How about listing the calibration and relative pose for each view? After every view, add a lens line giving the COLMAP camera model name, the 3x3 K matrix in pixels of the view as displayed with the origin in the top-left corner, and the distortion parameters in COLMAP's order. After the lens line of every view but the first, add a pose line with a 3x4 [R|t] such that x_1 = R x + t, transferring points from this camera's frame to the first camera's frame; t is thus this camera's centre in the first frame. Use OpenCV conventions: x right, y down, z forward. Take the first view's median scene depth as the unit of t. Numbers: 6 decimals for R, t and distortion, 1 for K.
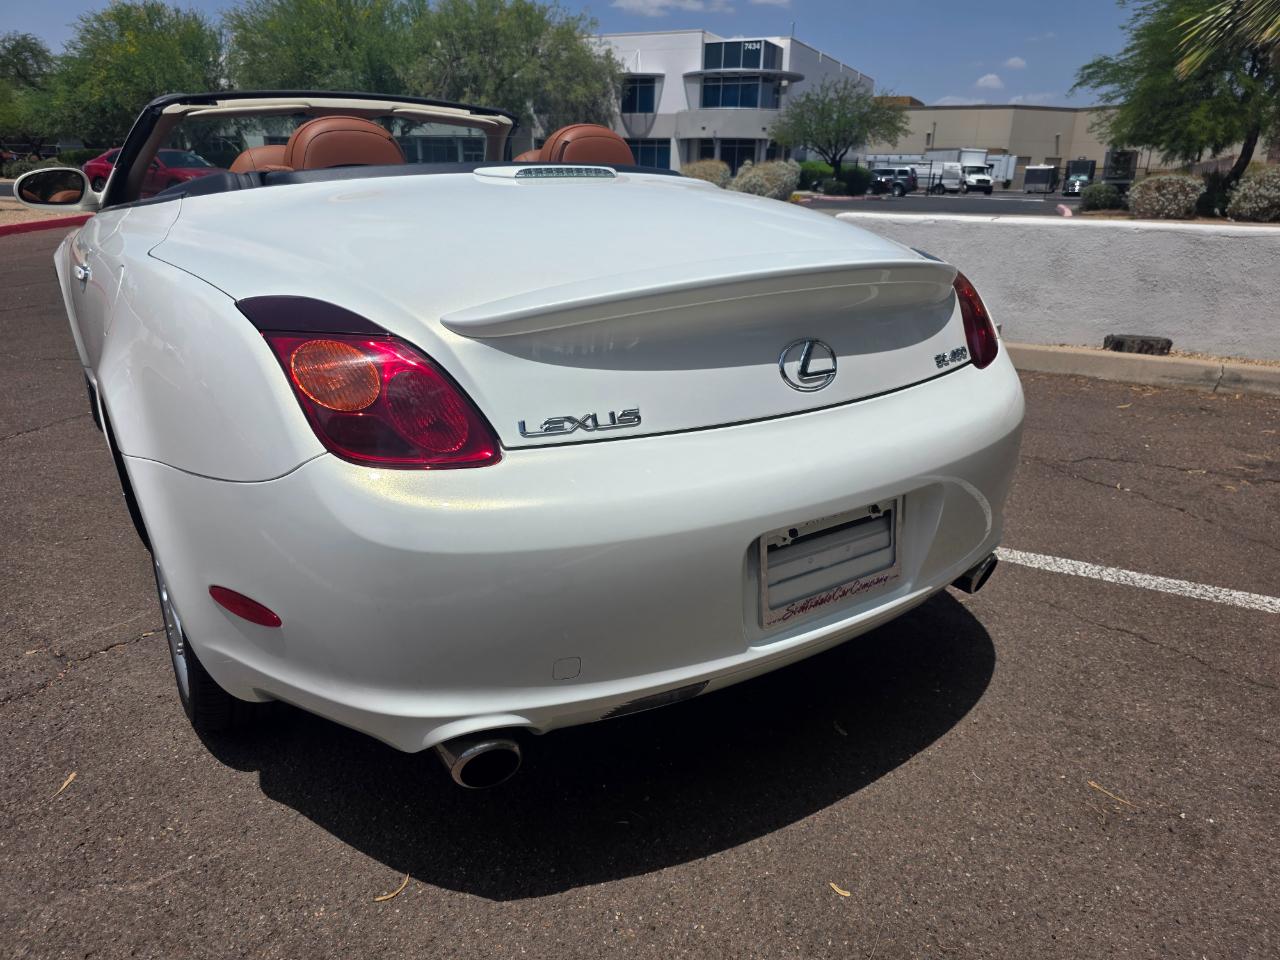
lens RADIAL K [[873.8, 0, 639.4], [0, 873.8, 472.7], [0, 0, 1]] dist [0.037943, -0.033528]
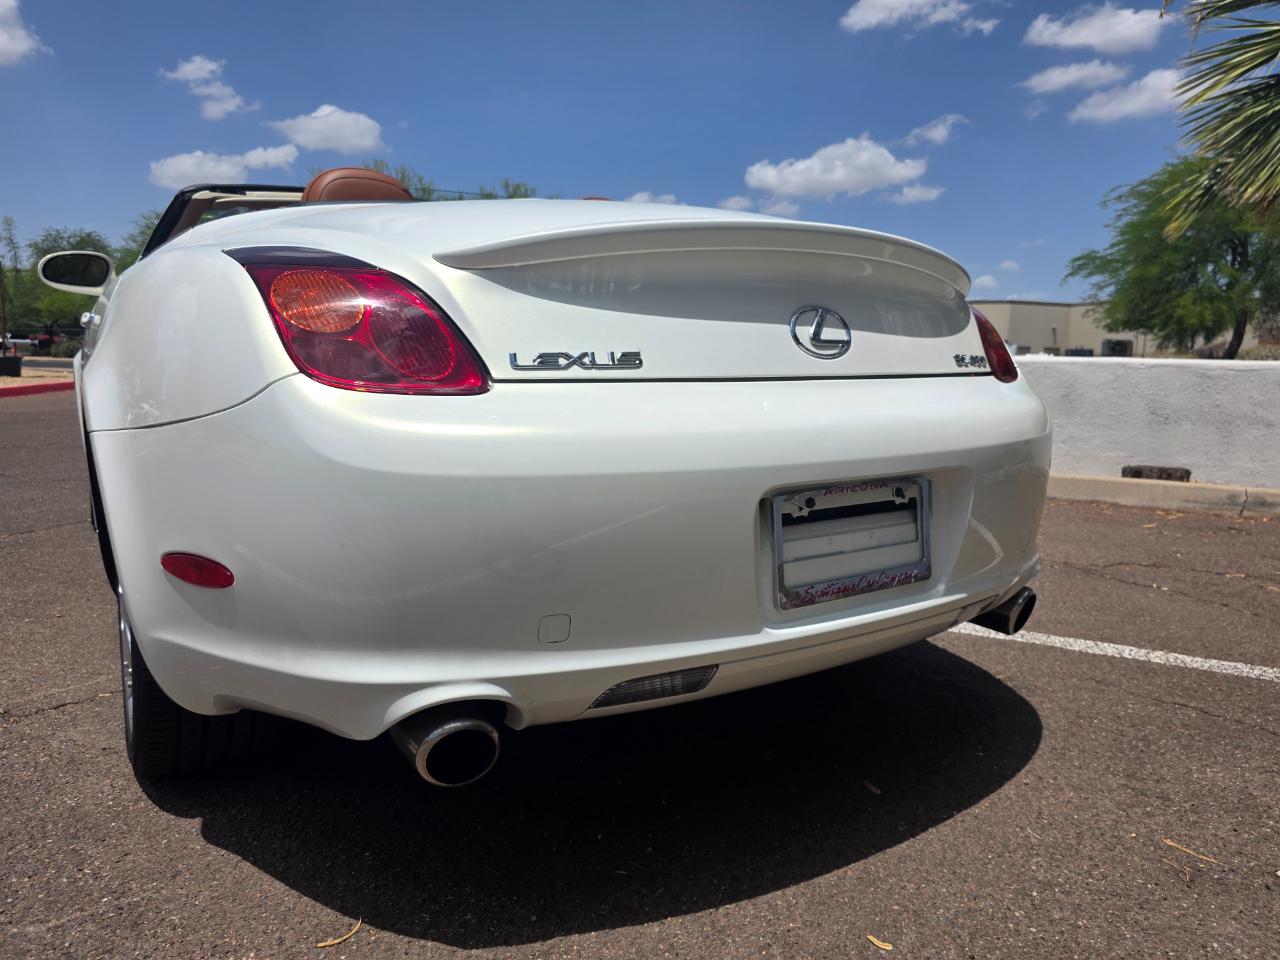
lens RADIAL K [[873.8, 0, 652.1], [0, 873.8, 473.0], [0, 0, 1]] dist [0.037943, -0.033528]
pose [[0.999963, 0.006530, -0.005532, 0.004764], [-0.007514, 0.979309, -0.202229, 0.064307], [0.004097, 0.202264, 0.979323, 0.030046]]
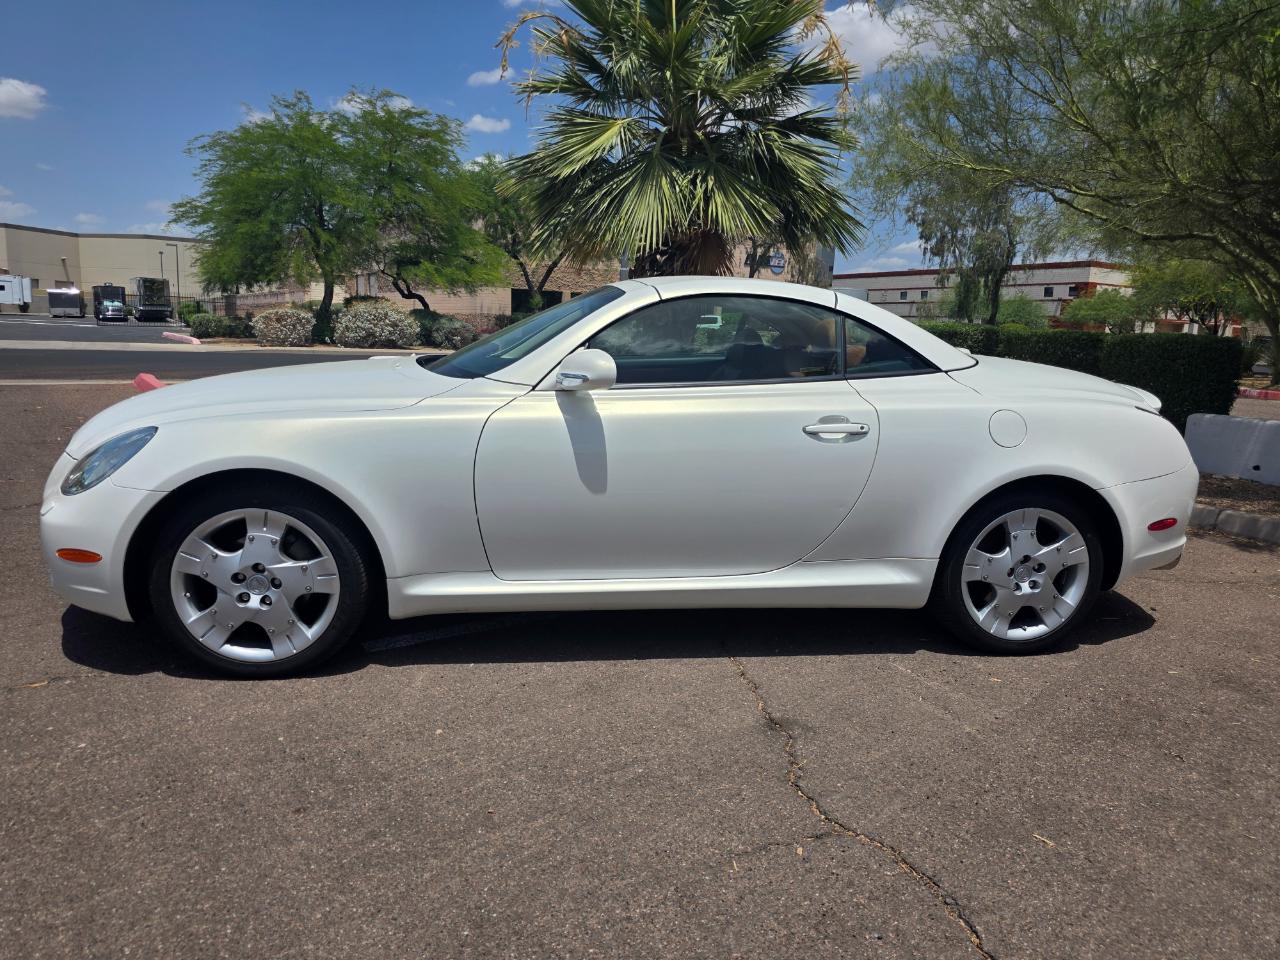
lens RADIAL K [[873.8, 0, 647.8], [0, 873.8, 474.7], [0, 0, 1]] dist [0.037943, -0.033528]
pose [[0.515888, -0.139757, 0.845179, -0.692822], [0.247617, 0.968816, 0.009059, -0.108835], [-0.820088, 0.204608, 0.534407, 0.236667]]
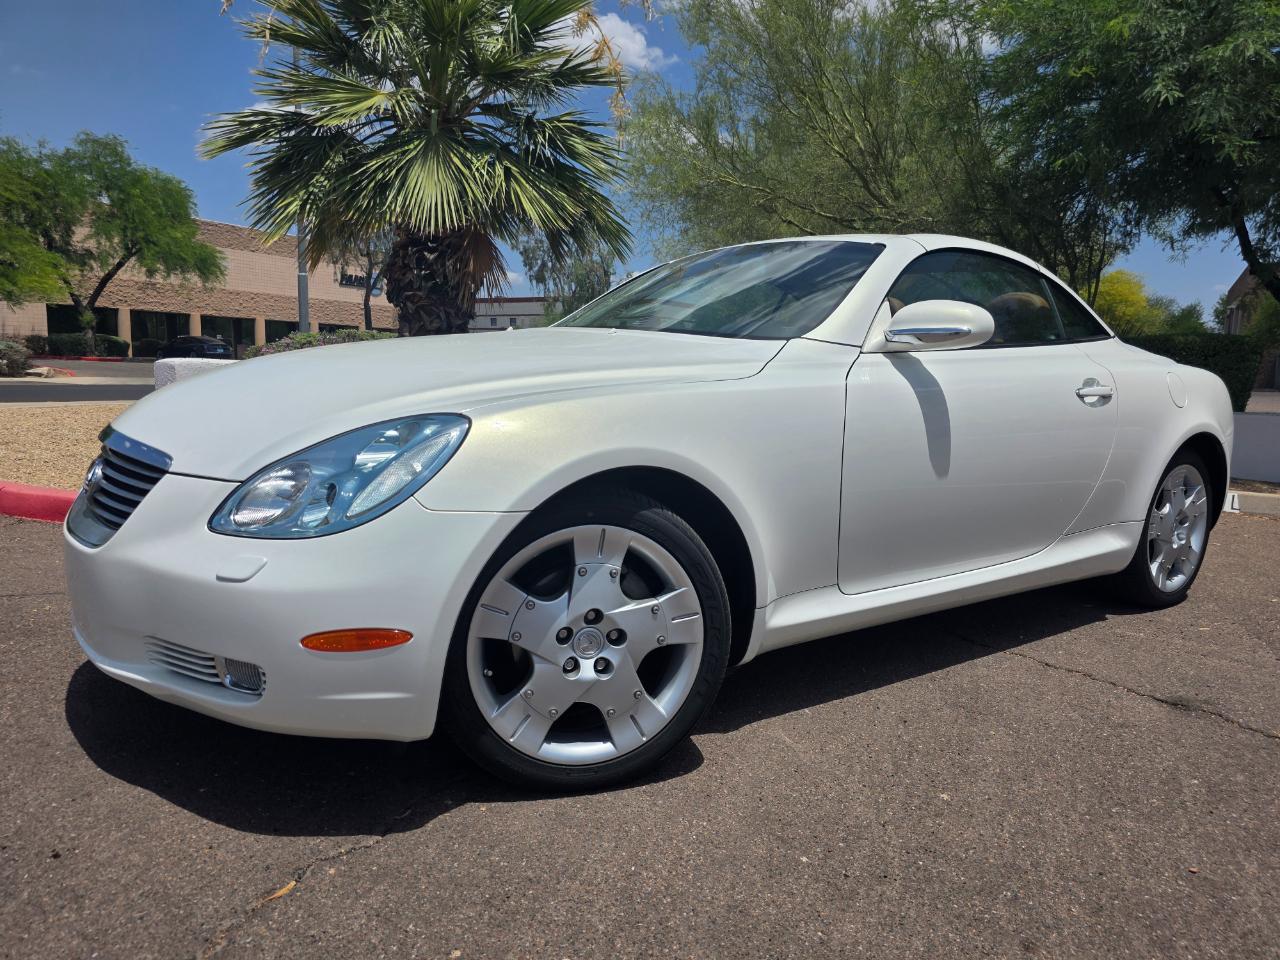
lens RADIAL K [[873.8, 0, 647.3], [0, 873.8, 470.0], [0, 0, 1]] dist [0.037943, -0.033528]
pose [[0.062270, -0.129402, 0.989635, -0.711022], [0.295945, 0.949360, 0.105514, -0.206700], [-0.953173, 0.286307, 0.097413, 0.712041]]
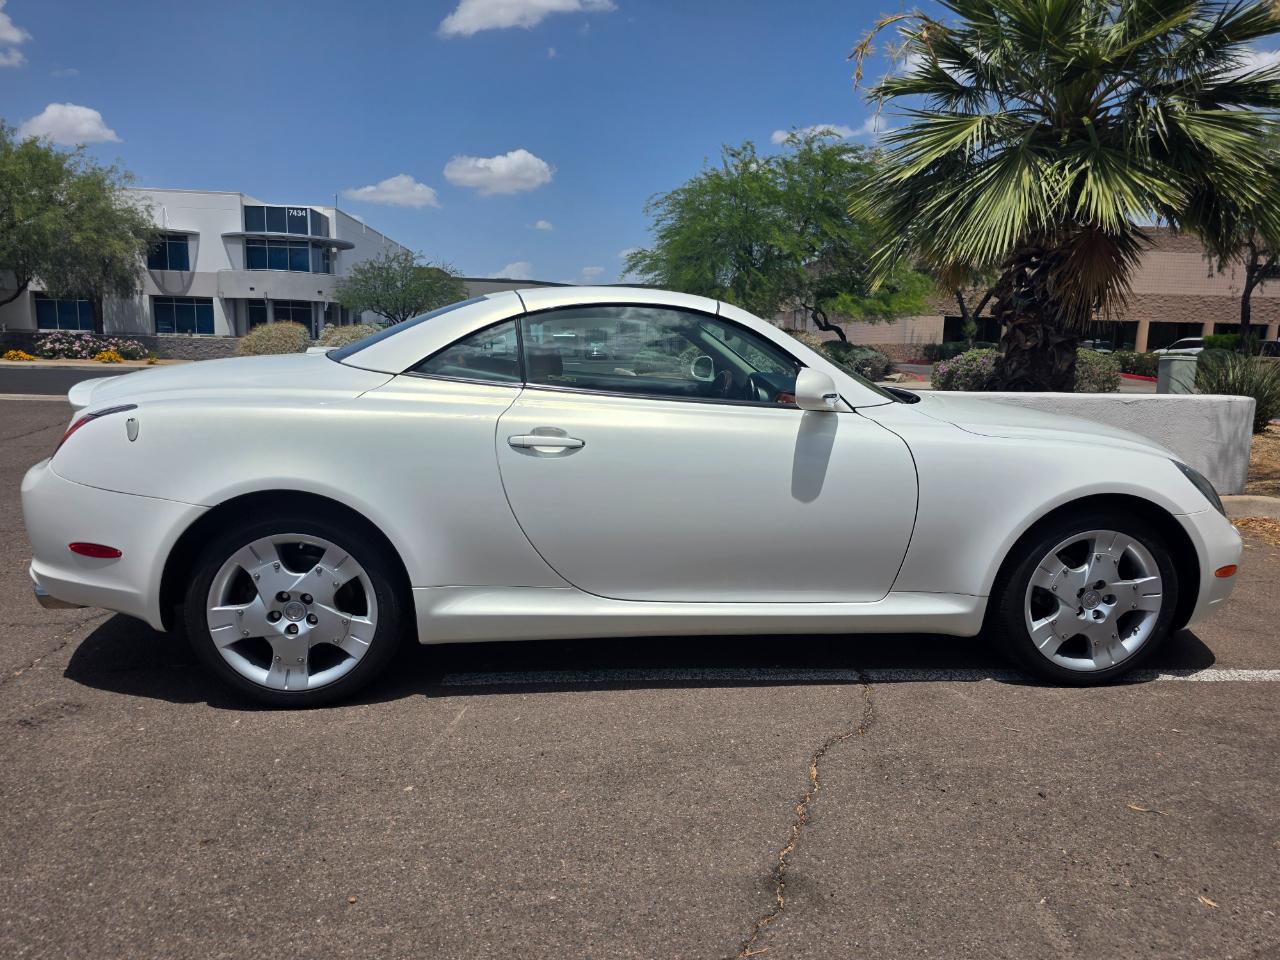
lens RADIAL K [[873.8, 0, 642.0], [0, 873.8, 469.5], [0, 0, 1]] dist [0.037943, -0.033528]
pose [[0.866475, -0.066696, 0.494745, -0.440362], [0.151890, 0.979272, -0.134000, -0.071425], [-0.475552, 0.191254, 0.858645, 0.142010]]
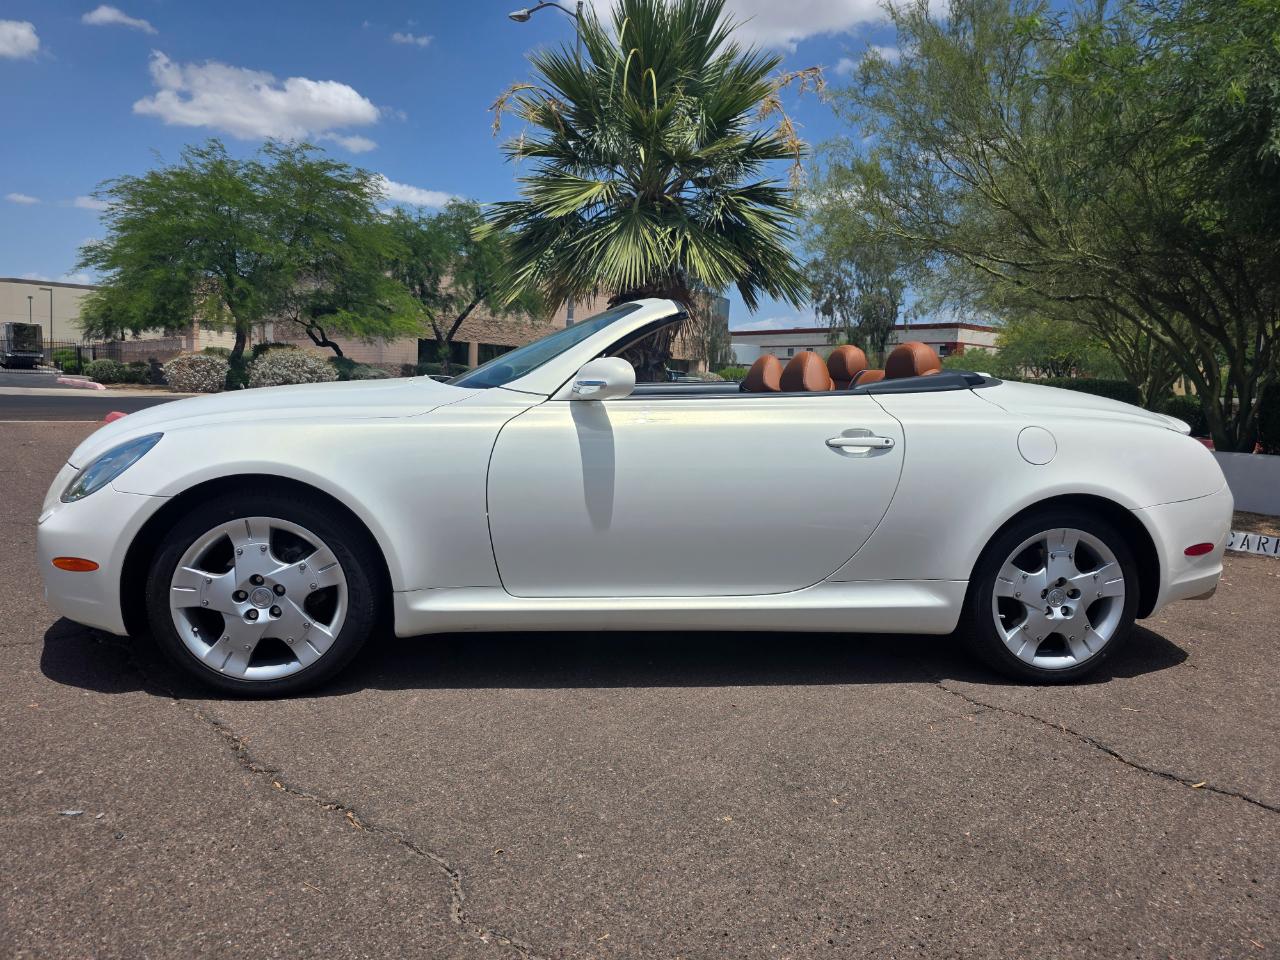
lens RADIAL K [[873.8, 0, 643.1], [0, 873.8, 467.5], [0, 0, 1]] dist [0.037943, -0.033528]
pose [[0.407454, -0.082794, 0.909465, -0.929646], [0.255753, 0.966376, -0.026607, -0.112106], [-0.876682, 0.243440, 0.414928, 0.350136]]
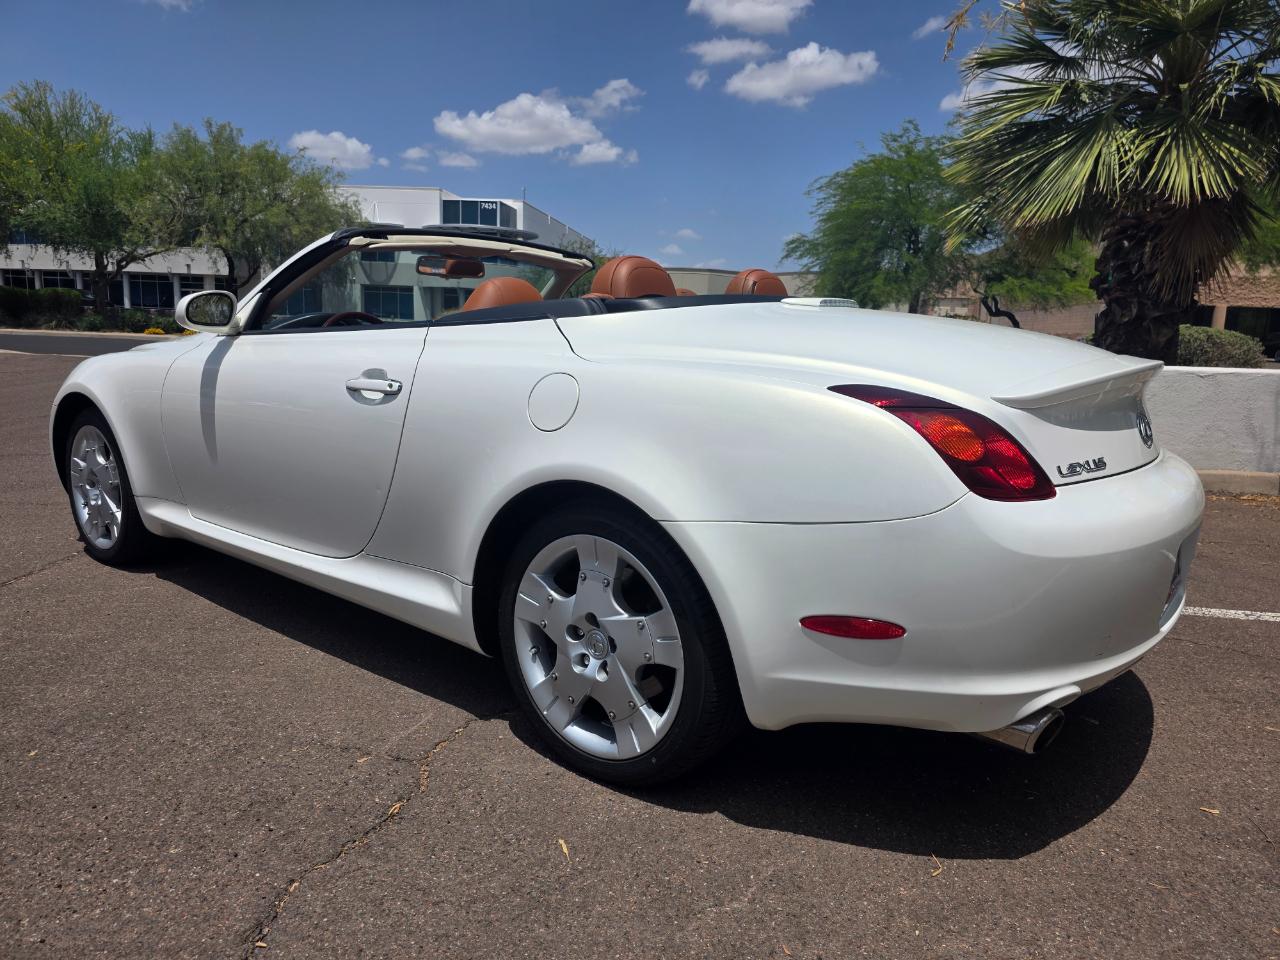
lens RADIAL K [[873.8, 0, 648.8], [0, 873.8, 469.5], [0, 0, 1]] dist [0.037943, -0.033528]
pose [[0.947682, -0.034162, 0.317384, -0.306541], [0.084660, 0.985551, -0.146706, 0.024695], [-0.307786, 0.165900, 0.936880, -0.029289]]
